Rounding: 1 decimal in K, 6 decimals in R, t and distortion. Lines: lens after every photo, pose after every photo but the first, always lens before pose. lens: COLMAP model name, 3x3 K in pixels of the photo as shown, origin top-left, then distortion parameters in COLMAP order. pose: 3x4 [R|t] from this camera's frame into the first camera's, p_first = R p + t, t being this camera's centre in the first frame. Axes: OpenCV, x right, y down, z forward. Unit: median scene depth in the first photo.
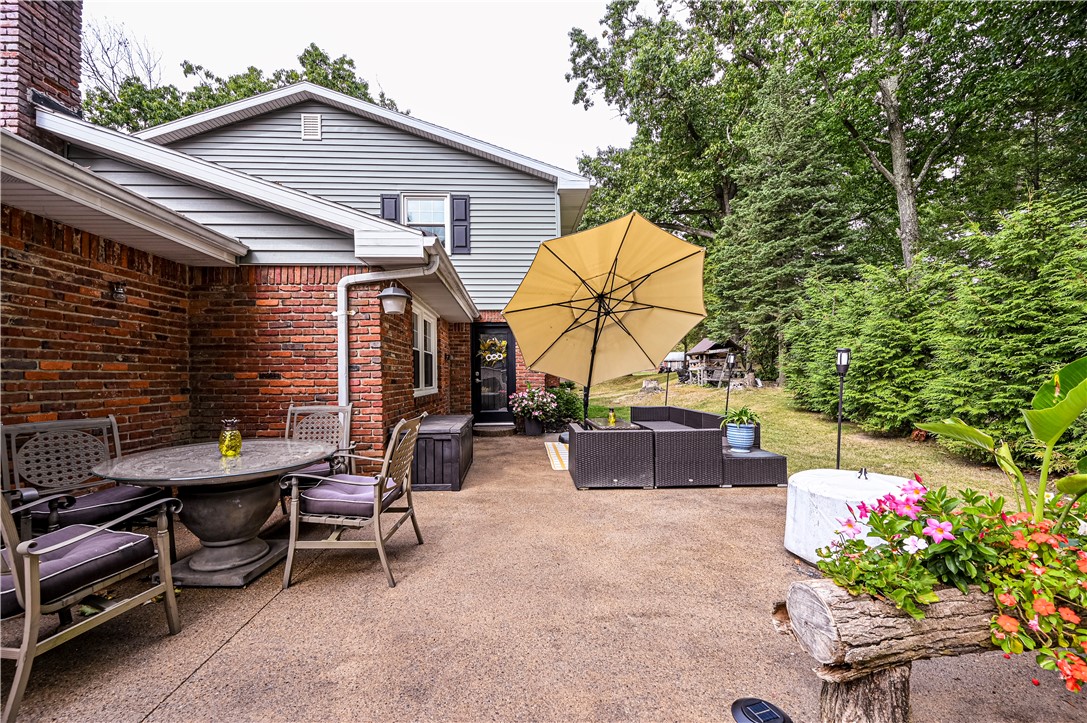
lens RADIAL K [[435.8, 0, 537.2], [0, 435.8, 370.2], [0, 0, 1]] dist [0.000305, 0.000331]
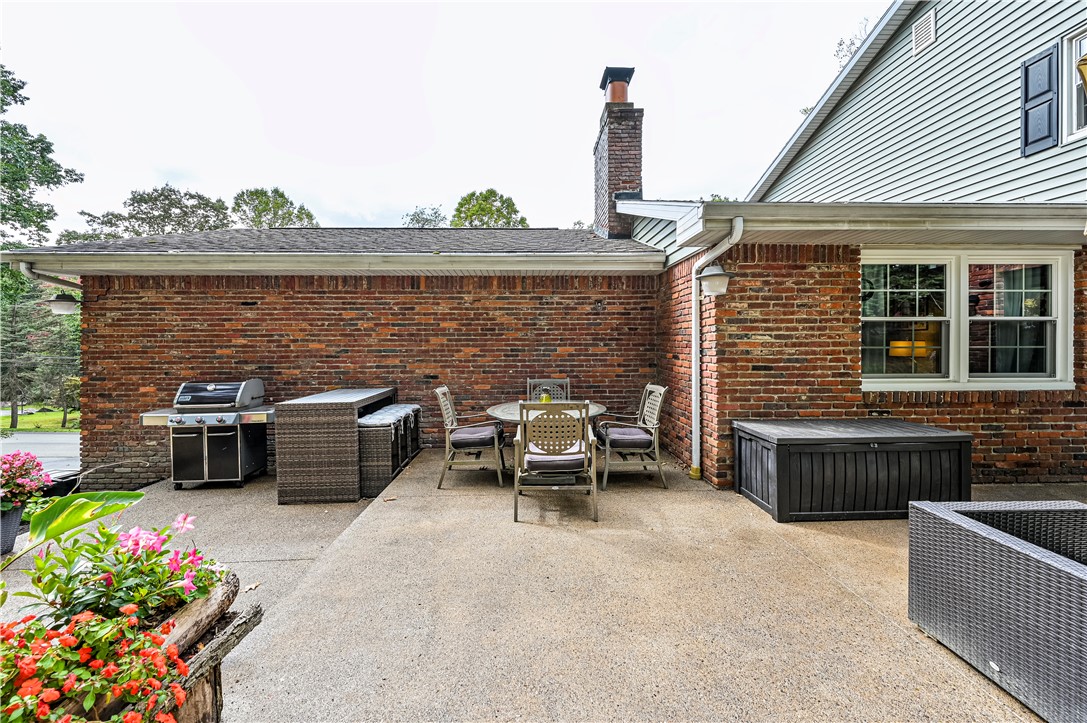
lens RADIAL K [[435.8, 0, 531.6], [0, 435.8, 343.5], [0, 0, 1]] dist [0.000305, 0.000331]
pose [[-0.026373, 0.010786, -0.999594, 0.732584], [0.017524, 0.999793, 0.010326, -0.053314], [0.999499, -0.017244, -0.026557, 0.780166]]
